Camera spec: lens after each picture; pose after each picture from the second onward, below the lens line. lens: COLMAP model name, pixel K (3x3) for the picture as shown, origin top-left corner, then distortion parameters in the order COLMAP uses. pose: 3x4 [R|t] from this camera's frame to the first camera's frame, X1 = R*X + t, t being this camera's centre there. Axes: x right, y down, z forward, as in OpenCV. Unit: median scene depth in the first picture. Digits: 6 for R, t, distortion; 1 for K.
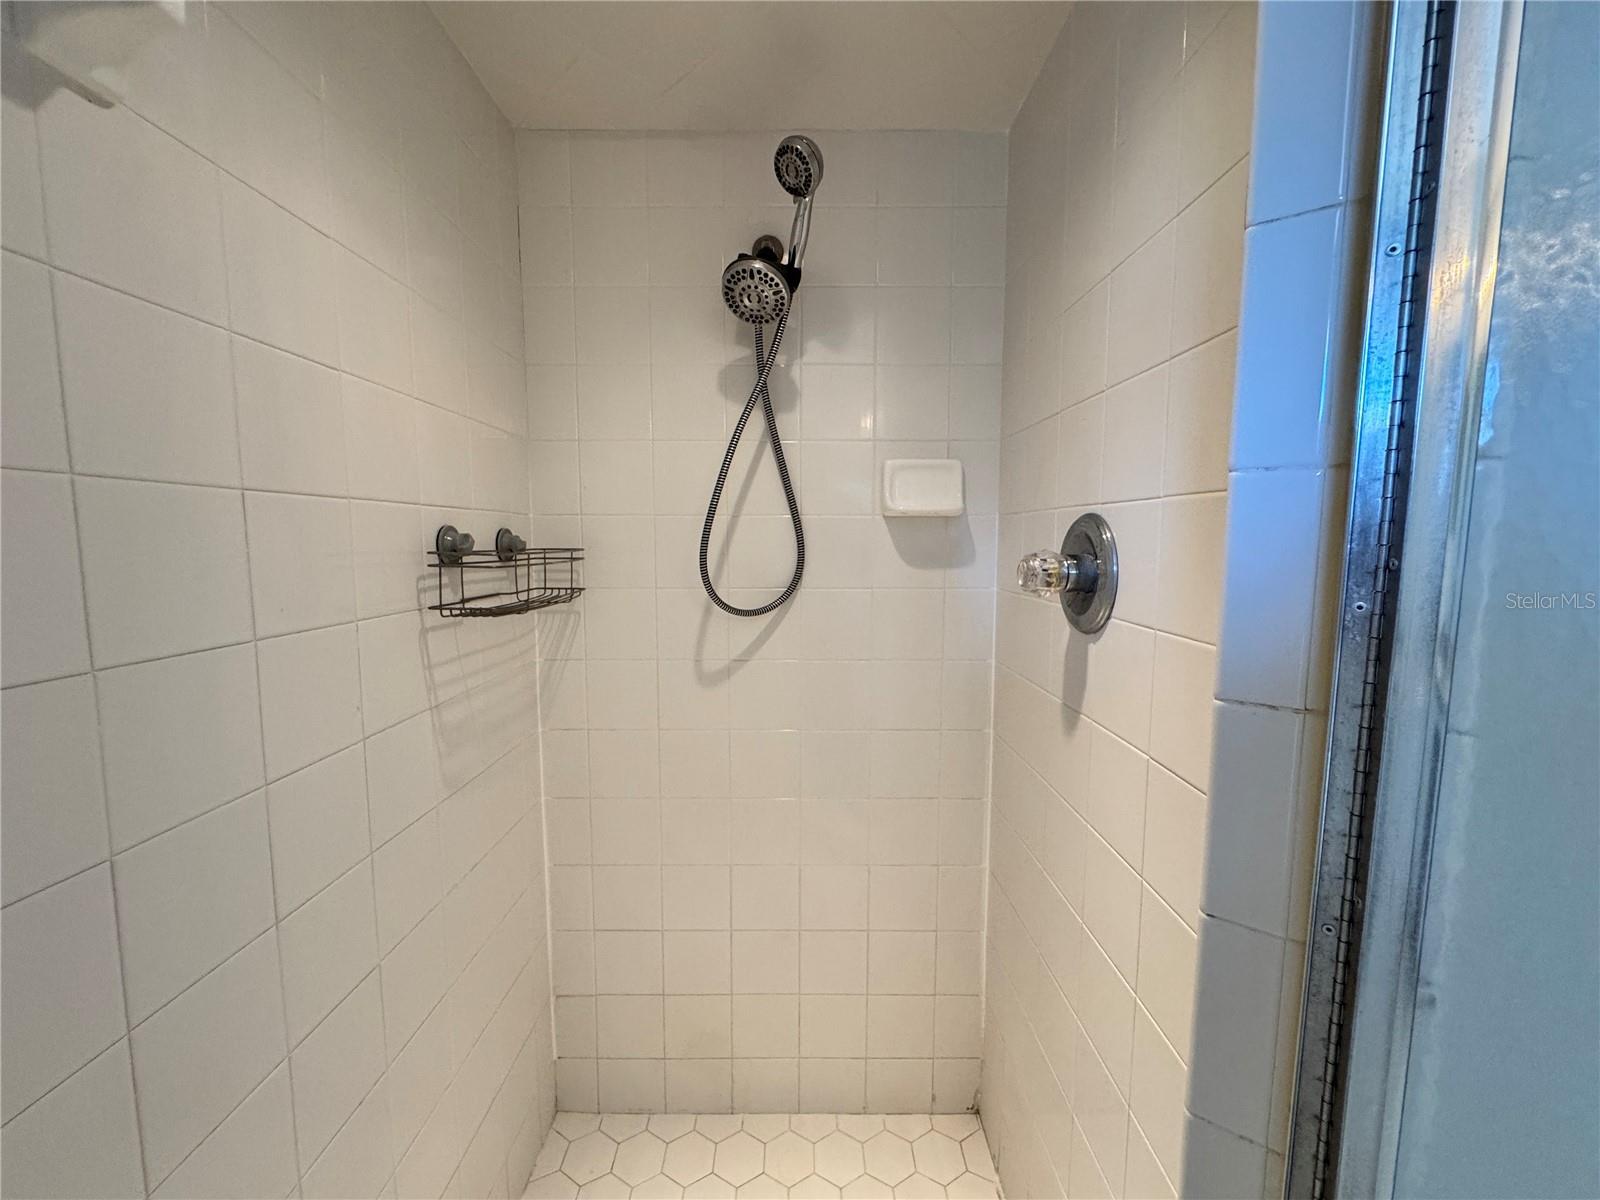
lens RADIAL K [[645.1, 0, 800.3], [0, 645.1, 599.4], [0, 0, 1]] dist [-0.003000, 0.000779]
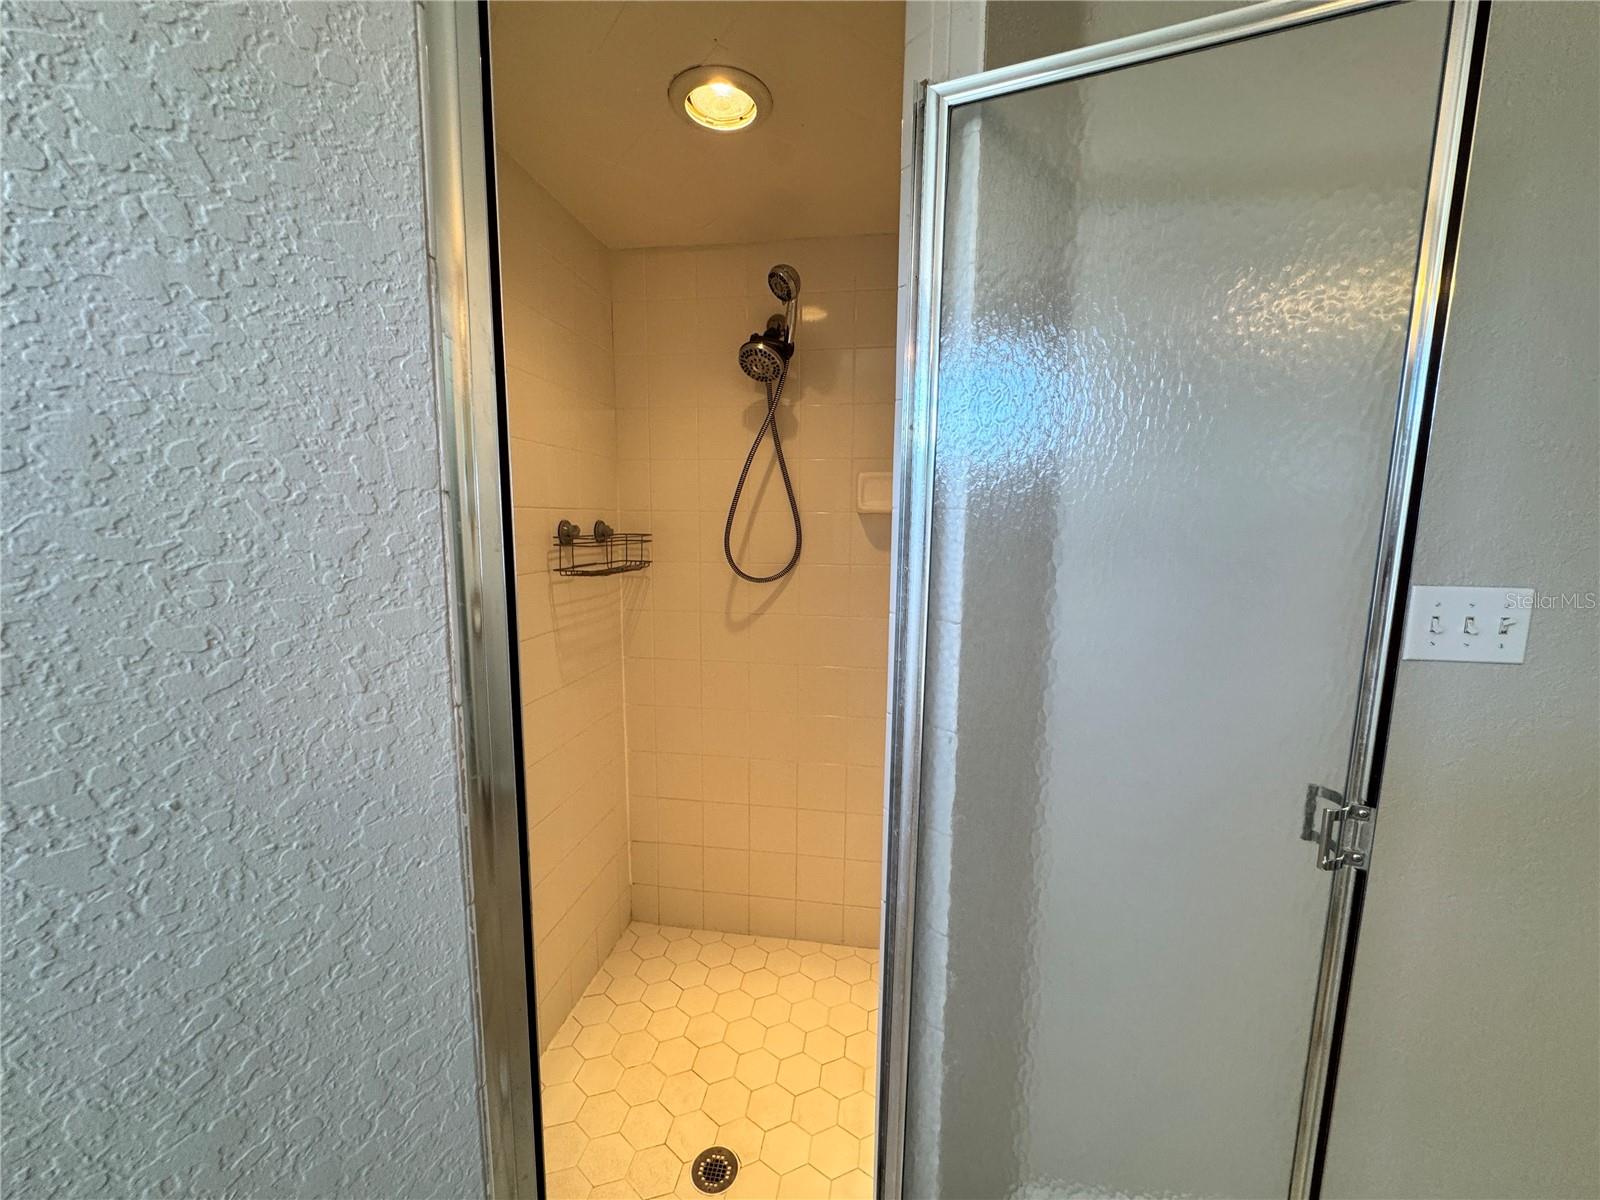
lens RADIAL K [[645.1, 0, 800.9], [0, 645.1, 601.5], [0, 0, 1]] dist [-0.003000, 0.000779]
pose [[0.987815, 0.027907, -0.153108, 0.237200], [-0.022747, 0.999116, 0.035351, 0.015355], [0.153959, -0.031437, 0.987577, -0.417598]]
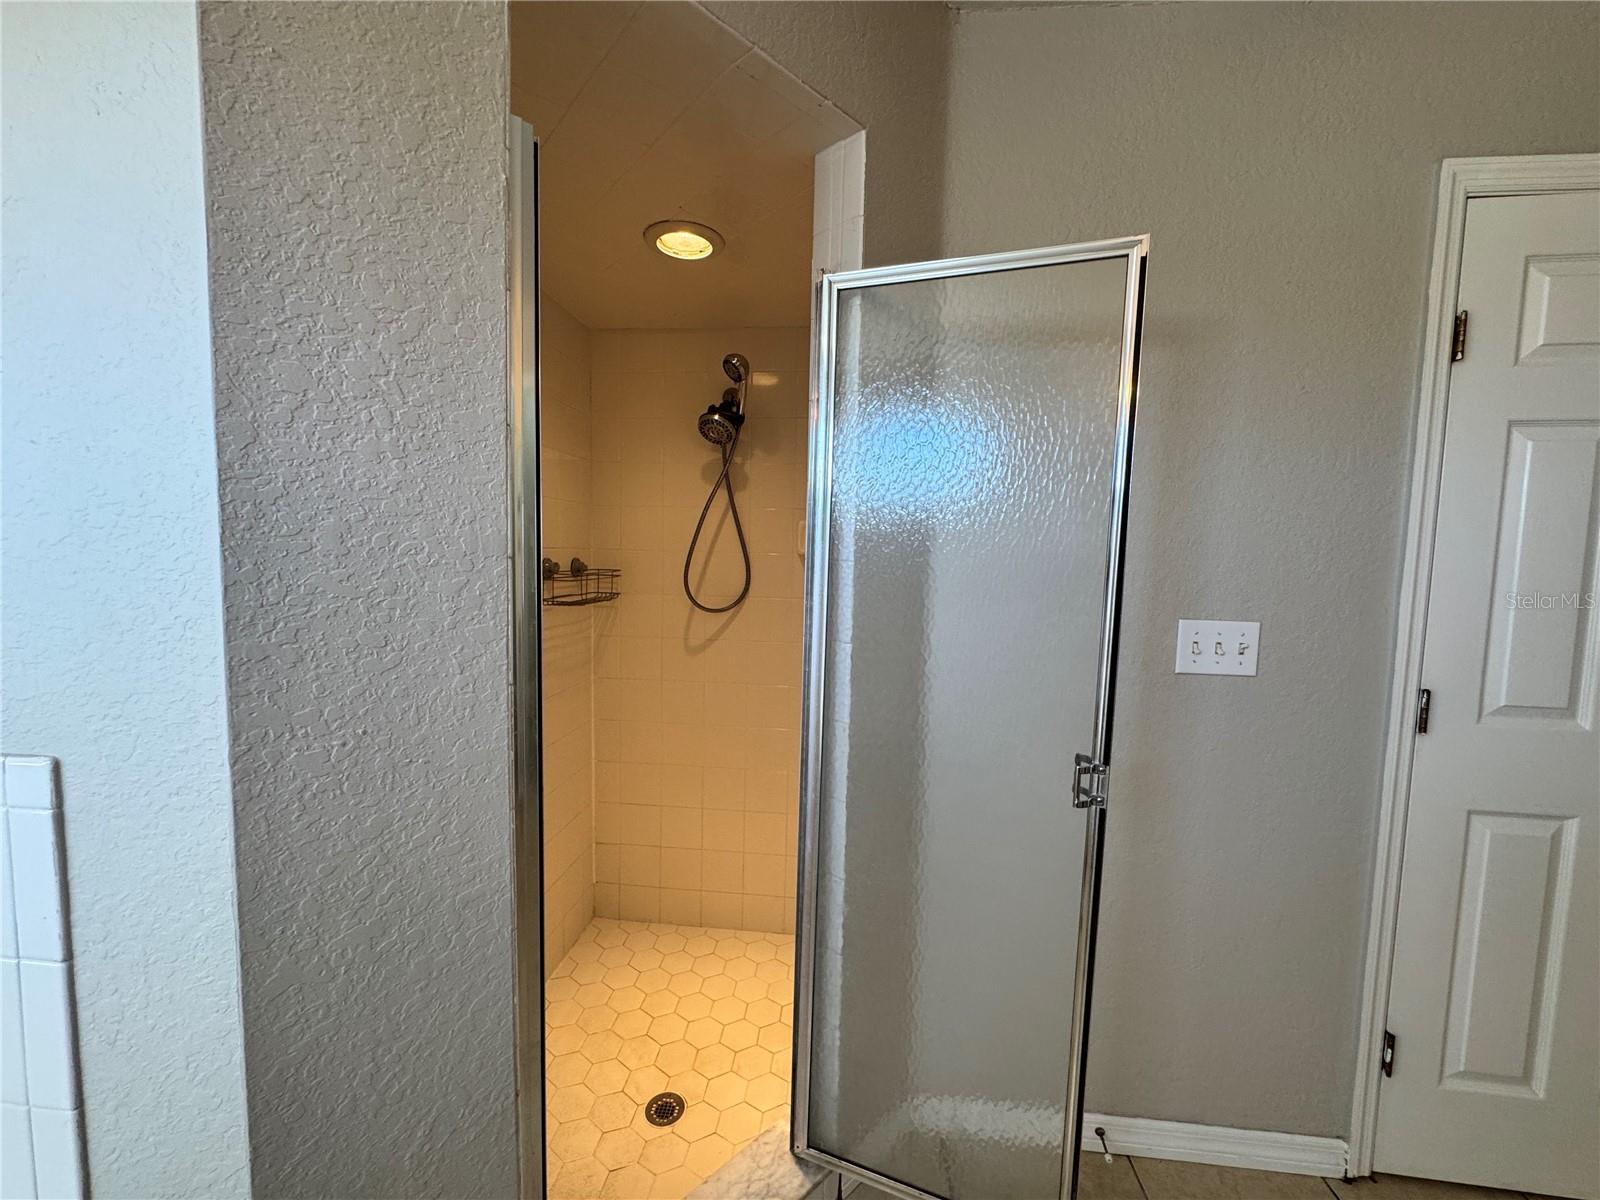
lens RADIAL K [[645.1, 0, 797.4], [0, 645.1, 600.6], [0, 0, 1]] dist [-0.003000, 0.000779]
pose [[0.993923, 0.030893, -0.105654, 0.319313], [-0.032694, 0.999347, -0.015354, 0.013238], [0.105111, 0.018715, 0.994284, -0.661067]]
